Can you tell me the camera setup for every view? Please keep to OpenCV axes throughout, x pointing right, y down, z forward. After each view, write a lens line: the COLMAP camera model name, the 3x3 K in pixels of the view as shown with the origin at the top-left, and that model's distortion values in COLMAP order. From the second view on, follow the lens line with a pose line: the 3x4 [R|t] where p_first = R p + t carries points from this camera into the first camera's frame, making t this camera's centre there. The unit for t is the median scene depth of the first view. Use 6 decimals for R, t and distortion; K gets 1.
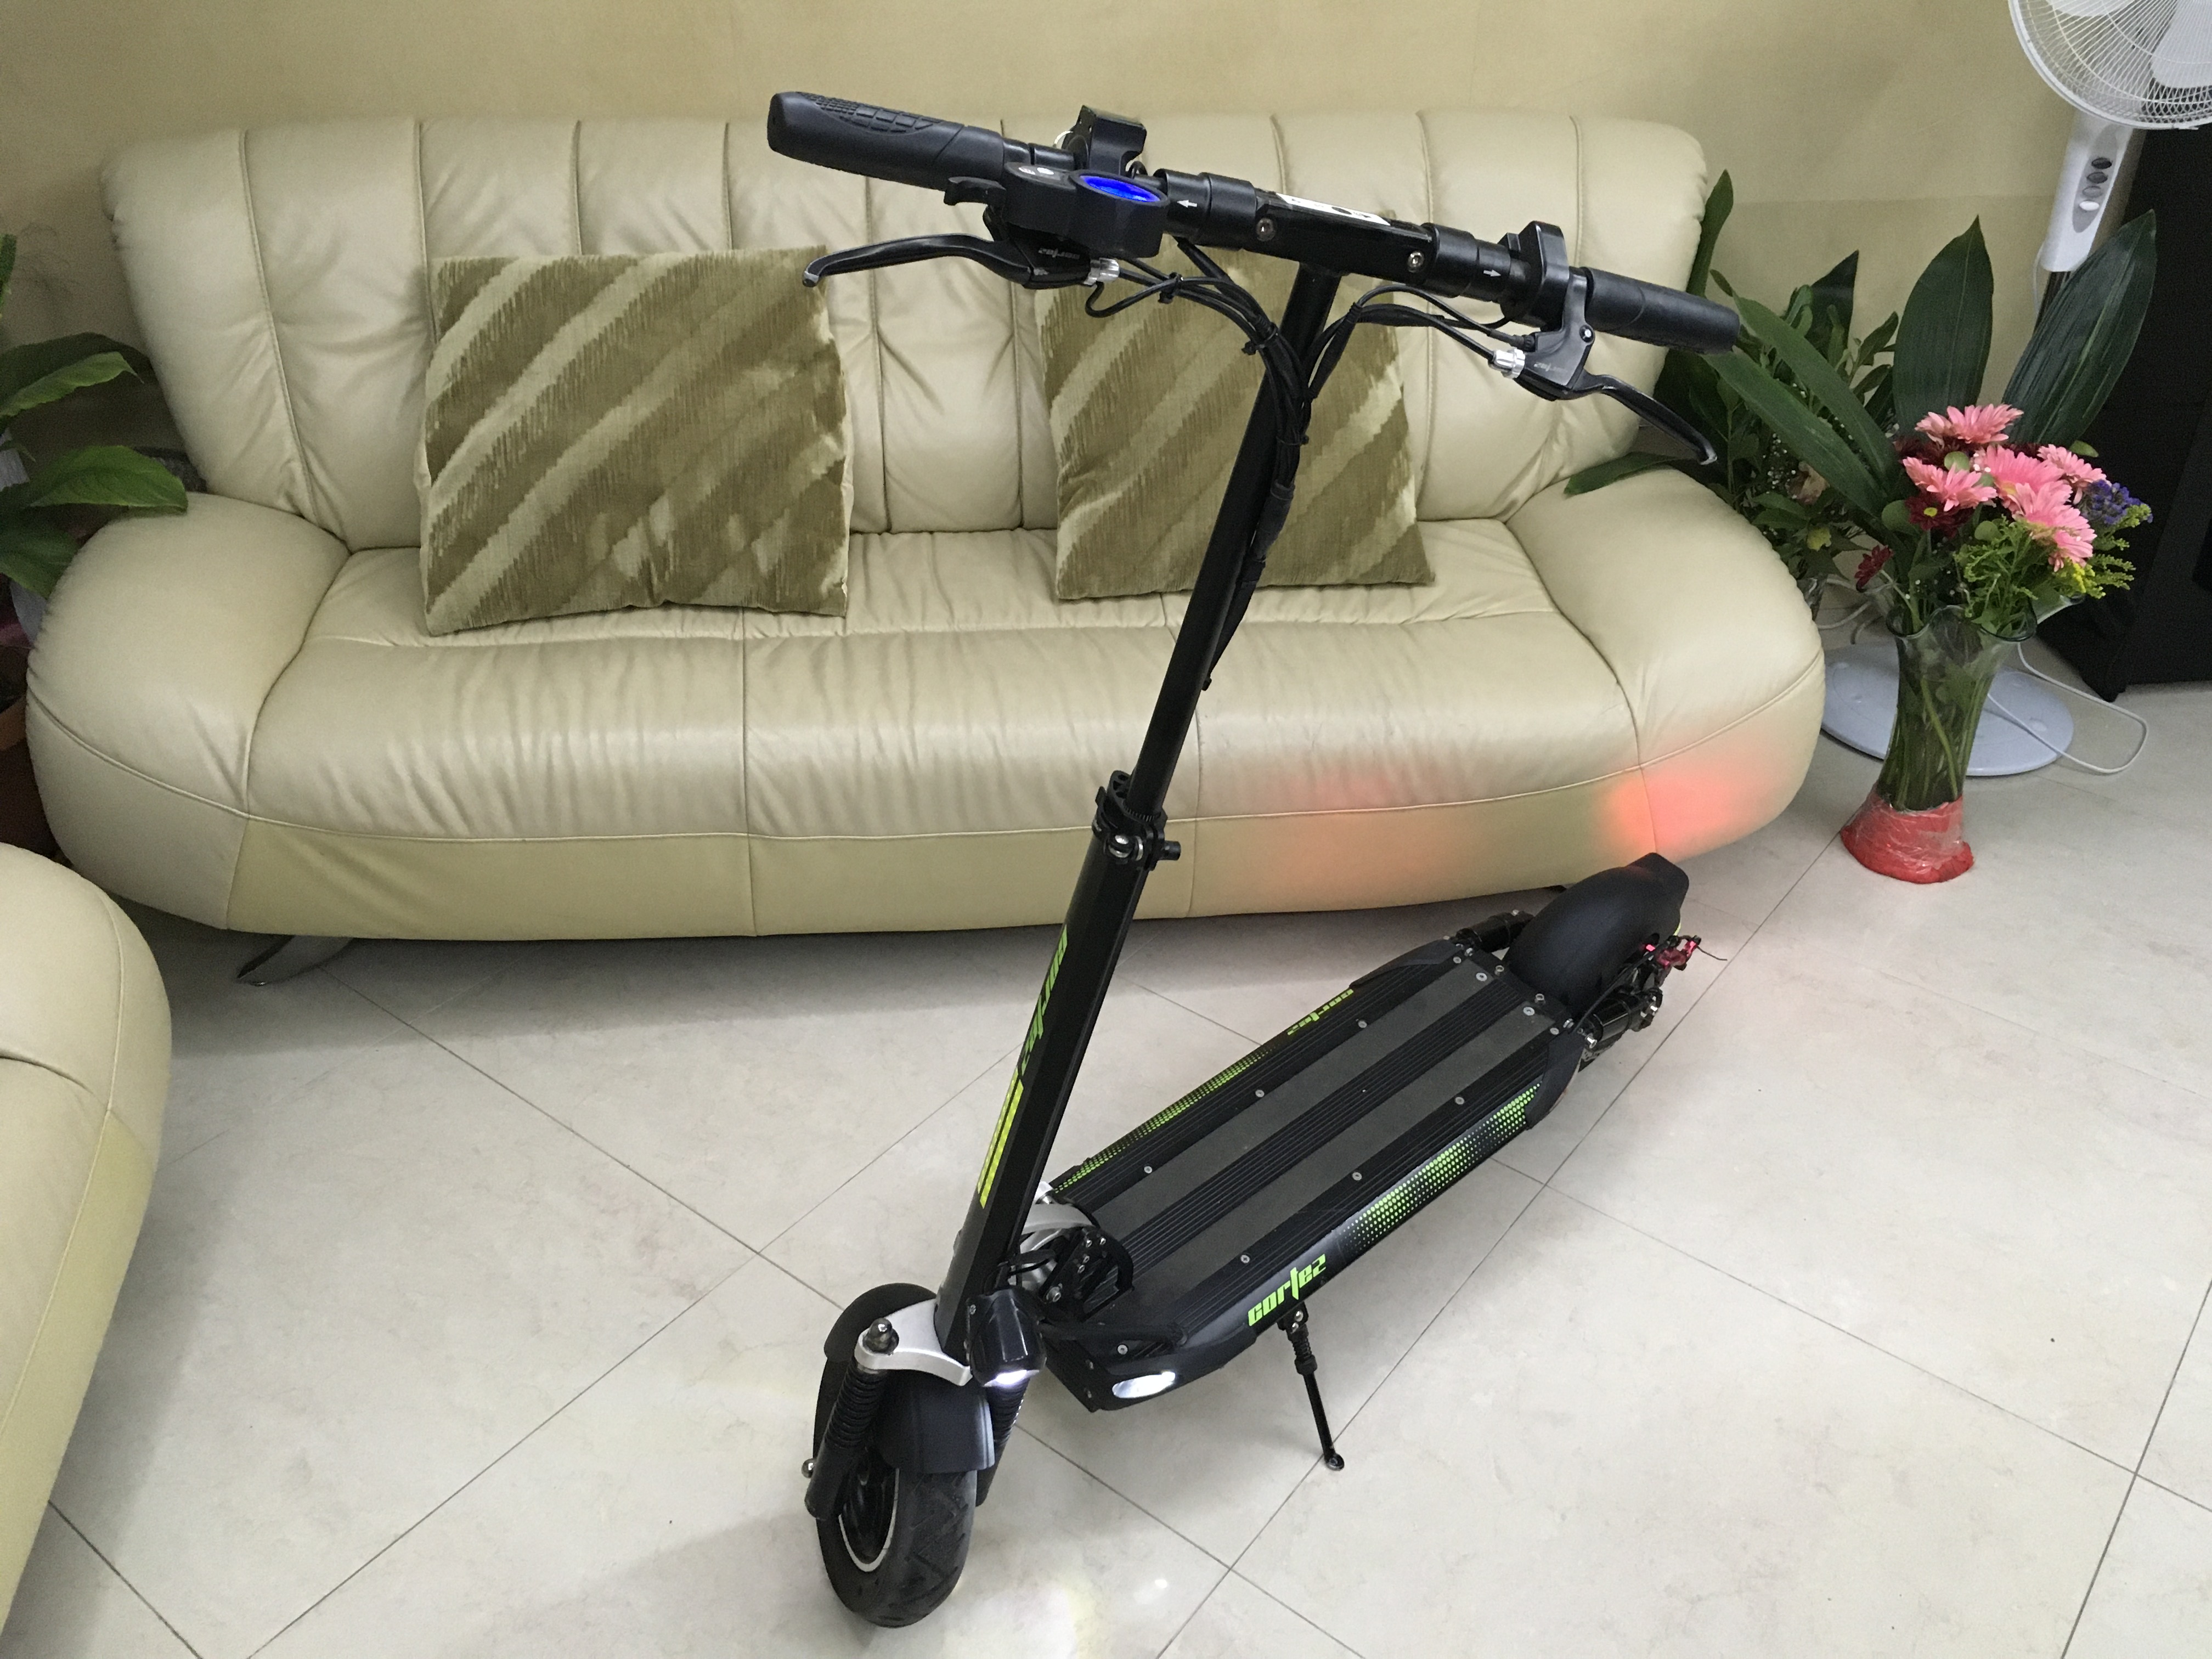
lens RADIAL K [[1853.3, 0, 1106.0], [0, 1853.3, 829.5], [0, 0, 1]] dist [0.076066, -0.105558]
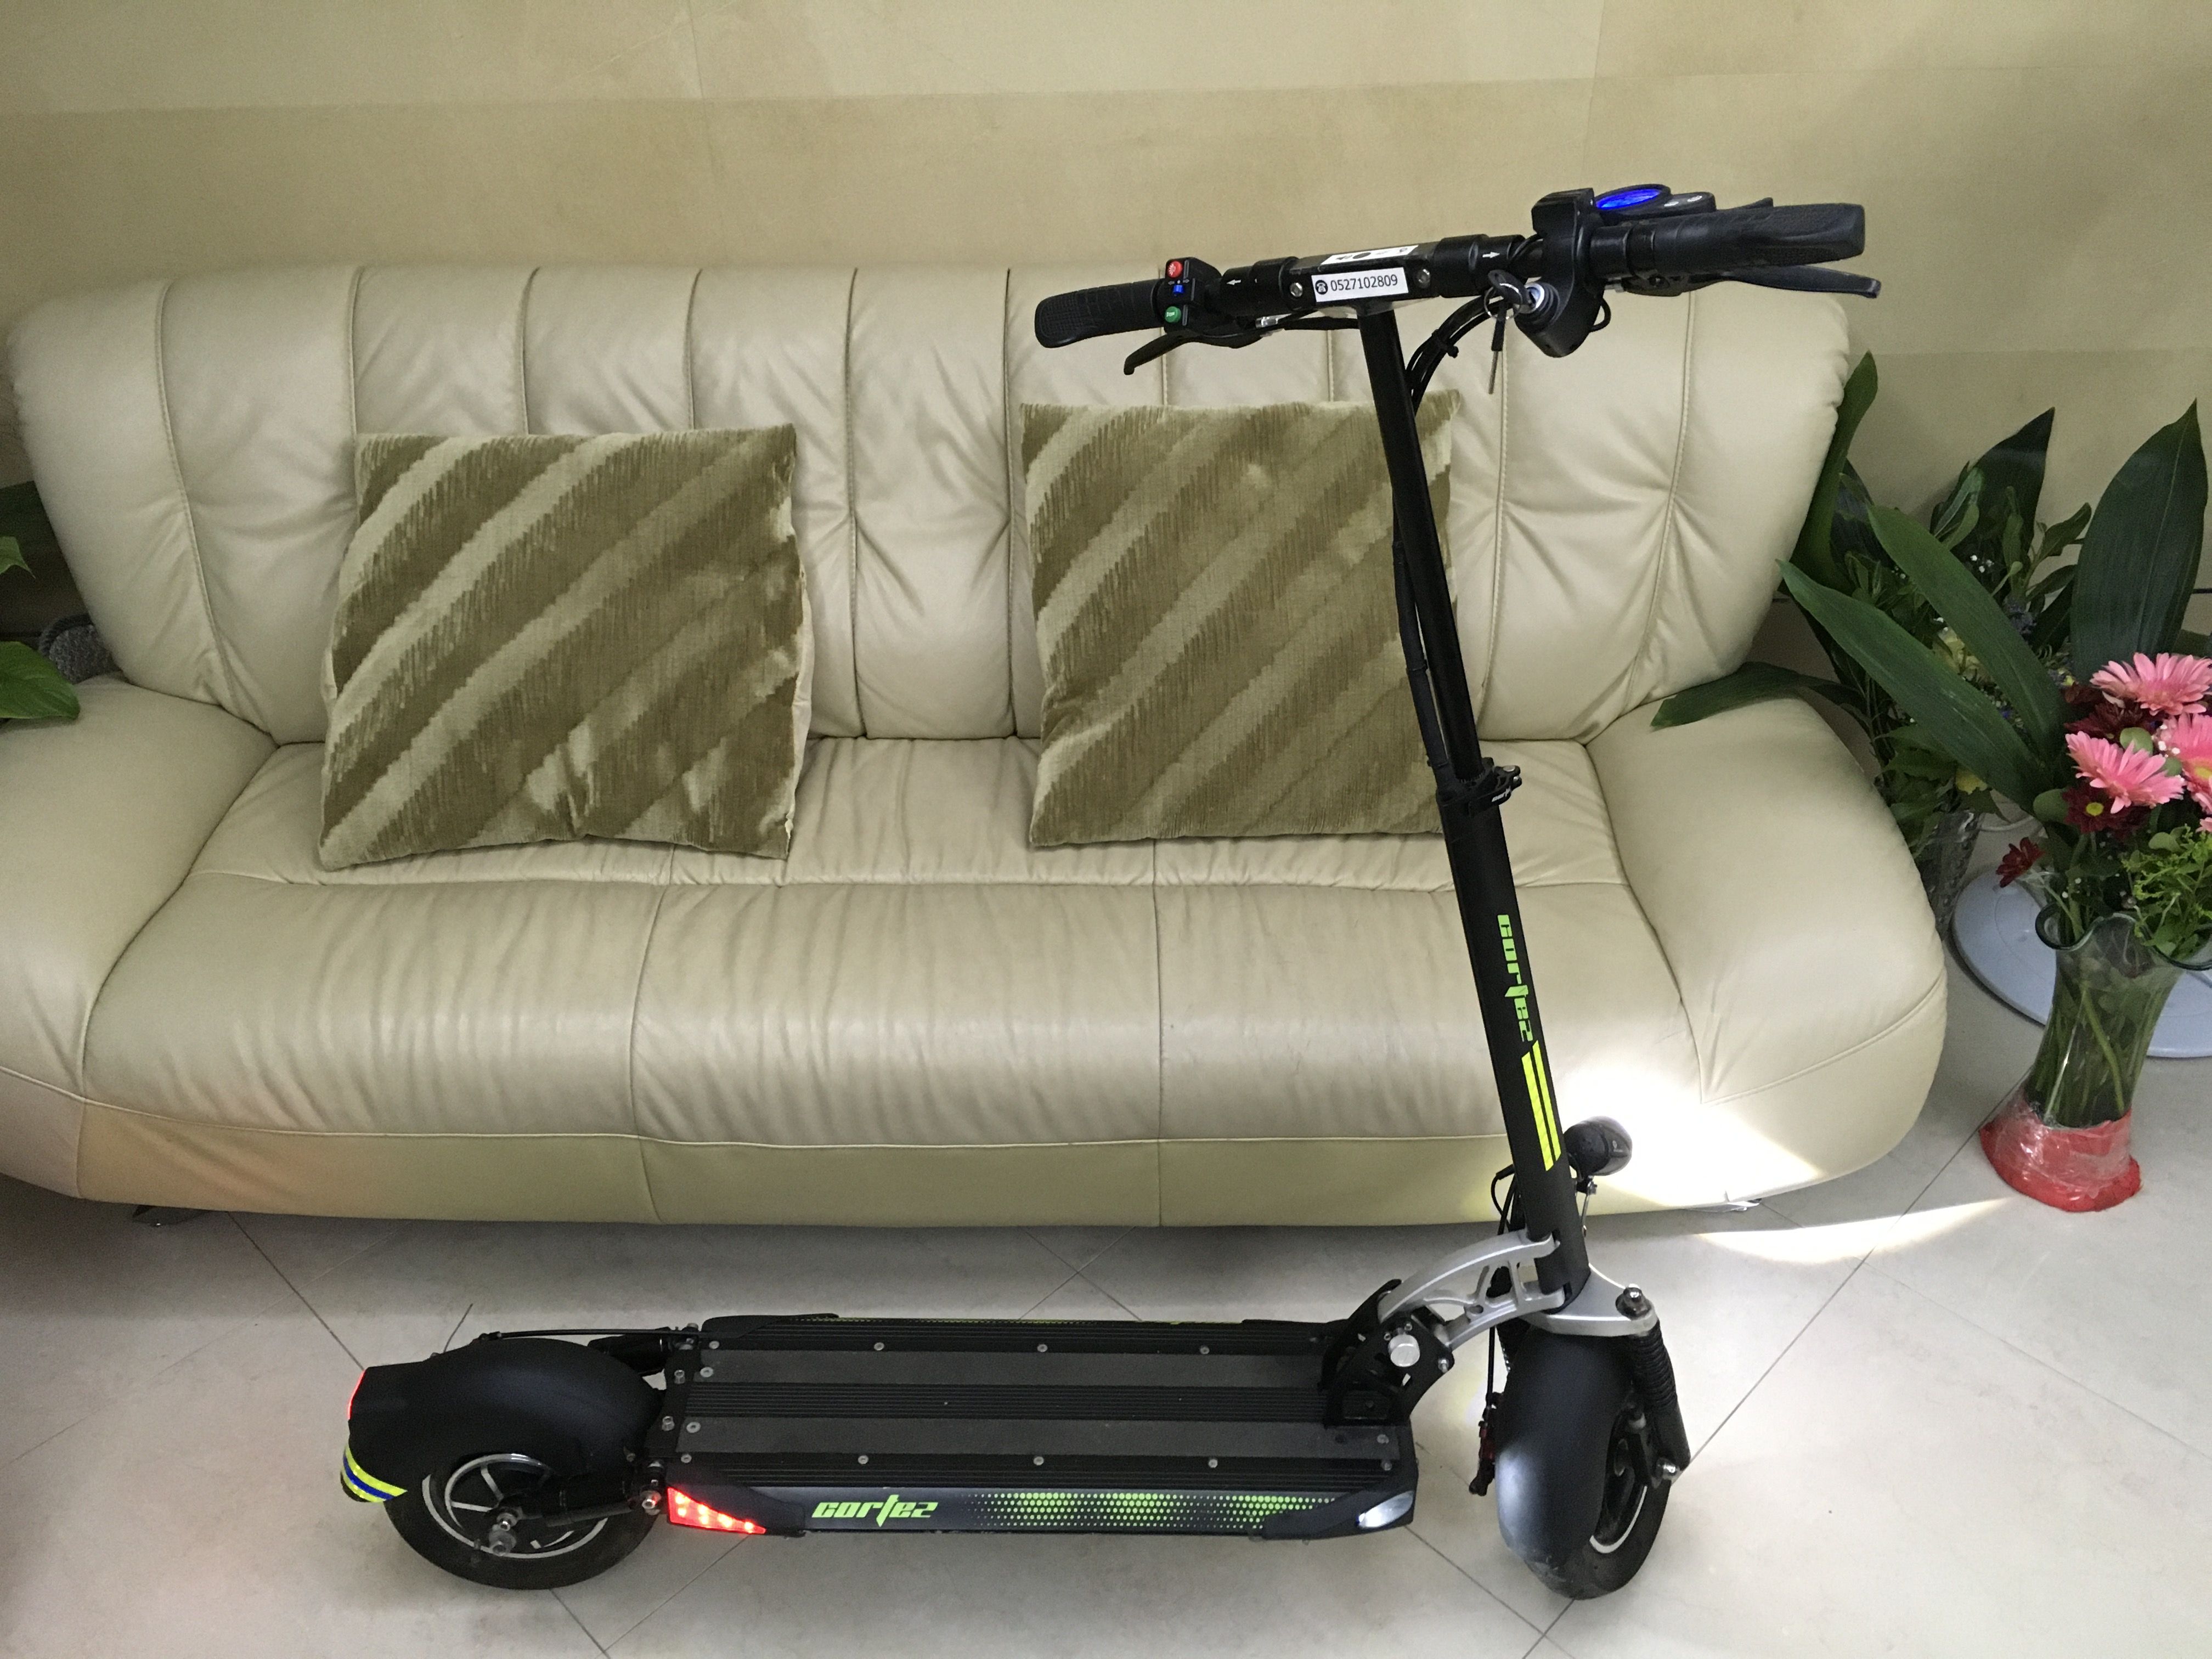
lens RADIAL K [[1853.3, 0, 1106.0], [0, 1853.3, 829.5], [0, 0, 1]] dist [0.076066, -0.105558]
pose [[0.992573, 0.048001, -0.111783, 0.105589], [-0.043874, 0.998272, 0.039096, -0.168187], [0.113466, -0.033901, 0.992963, 0.146281]]
